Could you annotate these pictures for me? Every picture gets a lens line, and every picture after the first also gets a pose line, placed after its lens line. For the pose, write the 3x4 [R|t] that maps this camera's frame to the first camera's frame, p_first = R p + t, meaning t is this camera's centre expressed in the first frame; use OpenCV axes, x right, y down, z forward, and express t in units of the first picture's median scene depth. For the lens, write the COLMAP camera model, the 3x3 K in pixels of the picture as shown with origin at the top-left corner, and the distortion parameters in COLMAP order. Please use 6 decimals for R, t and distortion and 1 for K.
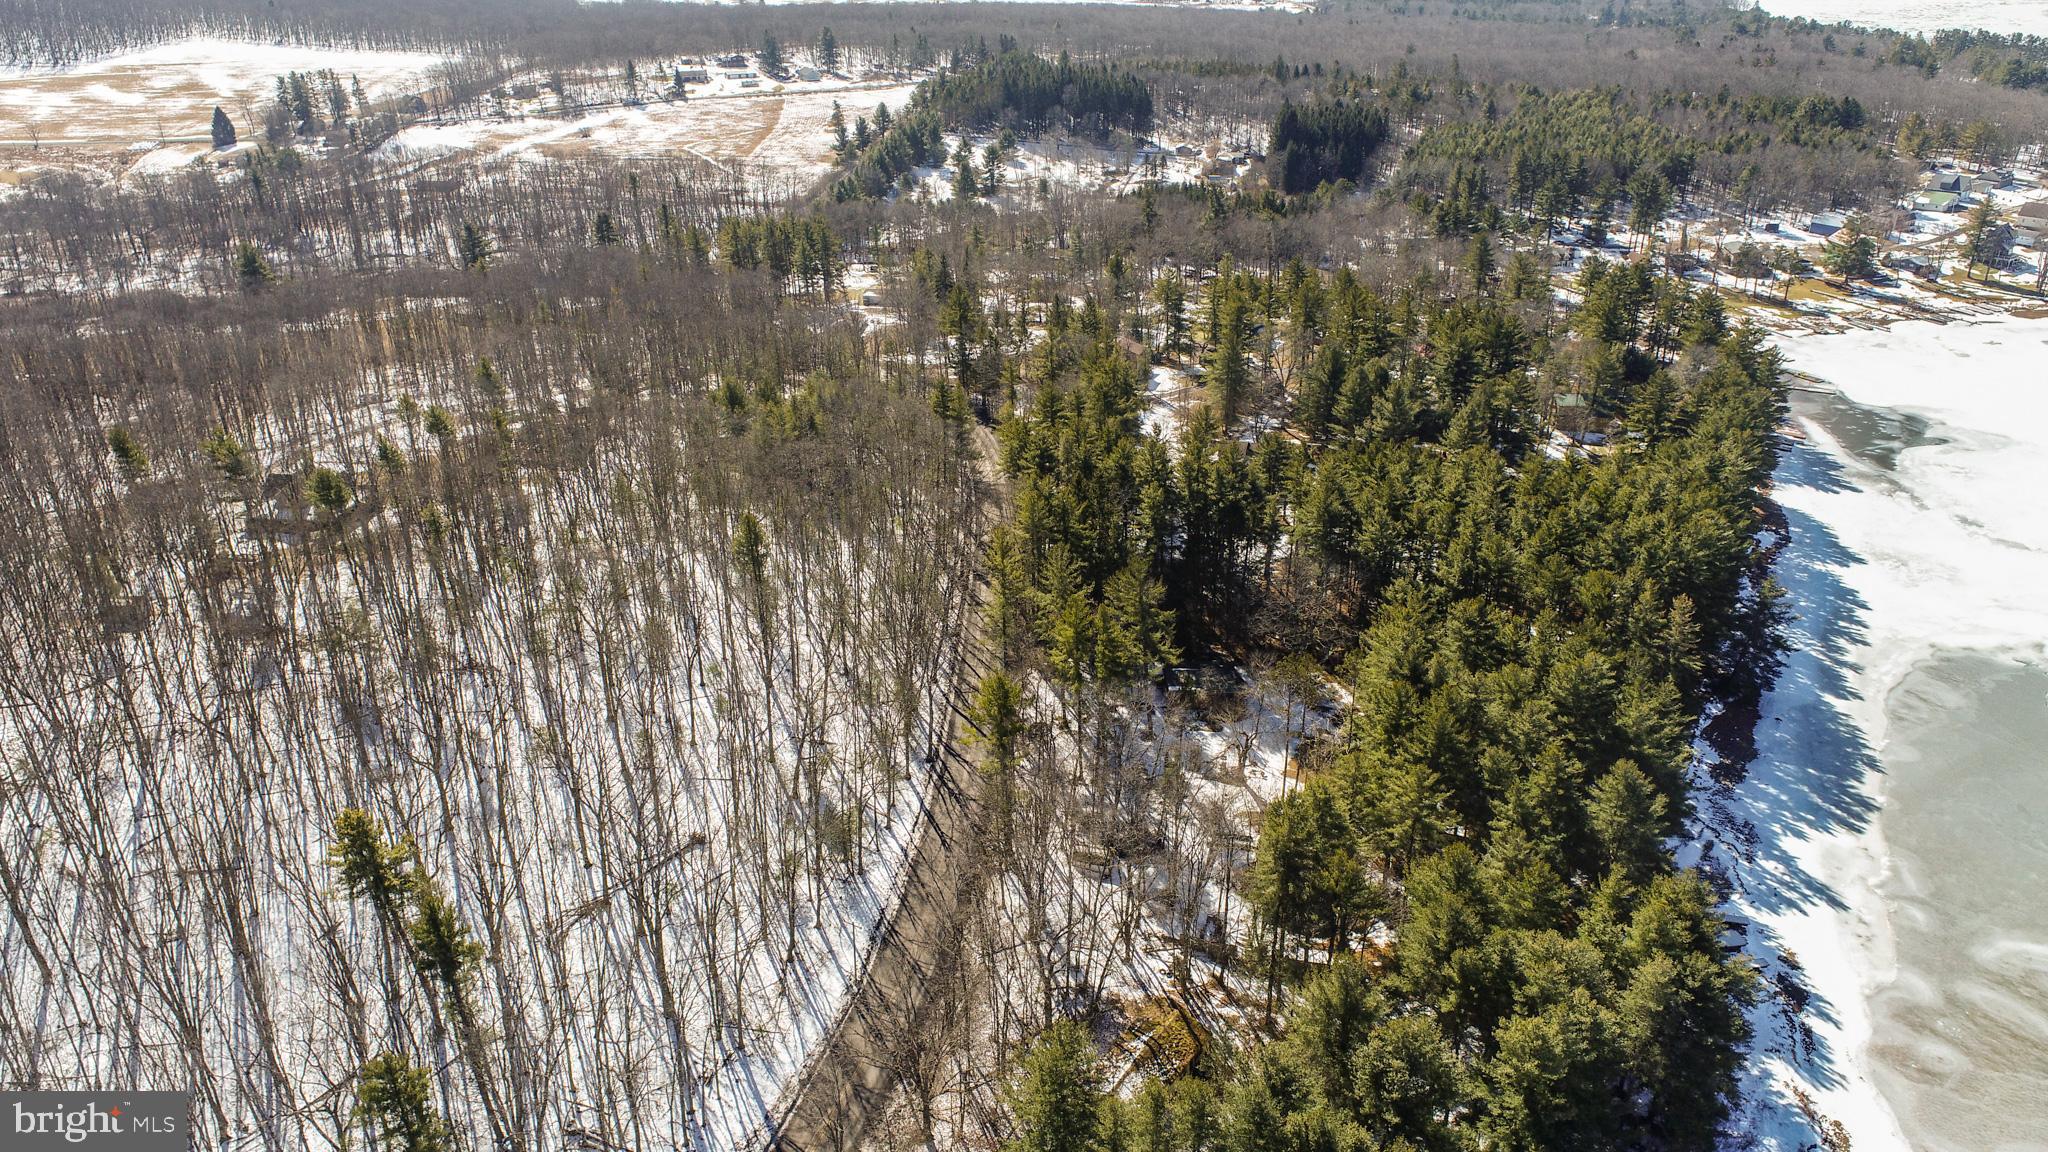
lens RADIAL K [[1377.5, 0, 1024.0], [0, 1377.5, 576.0], [0, 0, 1]] dist [-0.017755, 0.008452]
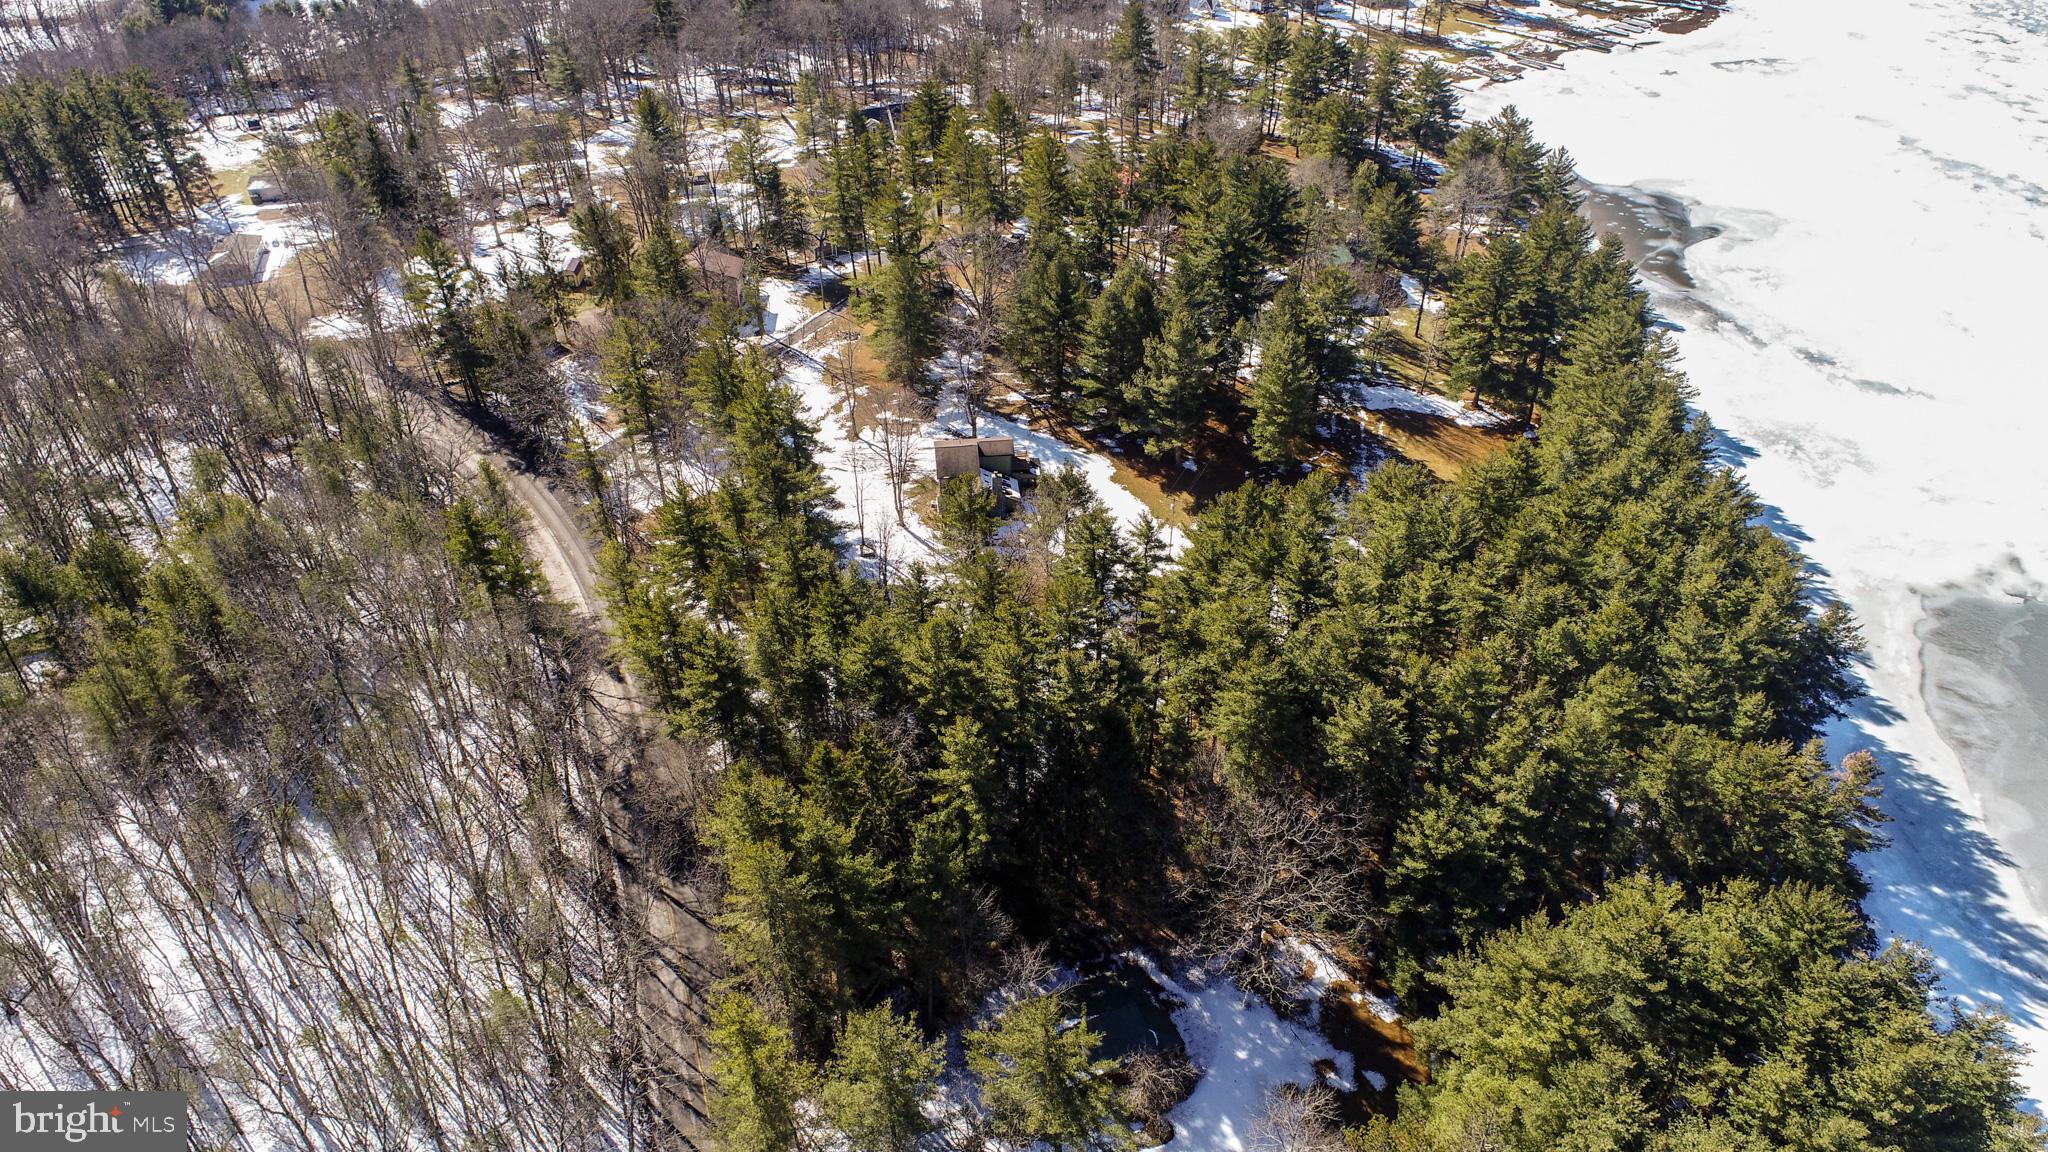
lens RADIAL K [[1420.4, 0, 1024.0], [0, 1420.4, 576.0], [0, 0, 1]] dist [-0.004446, -0.002631]
pose [[0.930368, -0.212829, 0.298527, -0.020814], [0.154870, 0.966184, 0.206165, -0.143395], [-0.332310, -0.145577, 0.931868, 0.317405]]
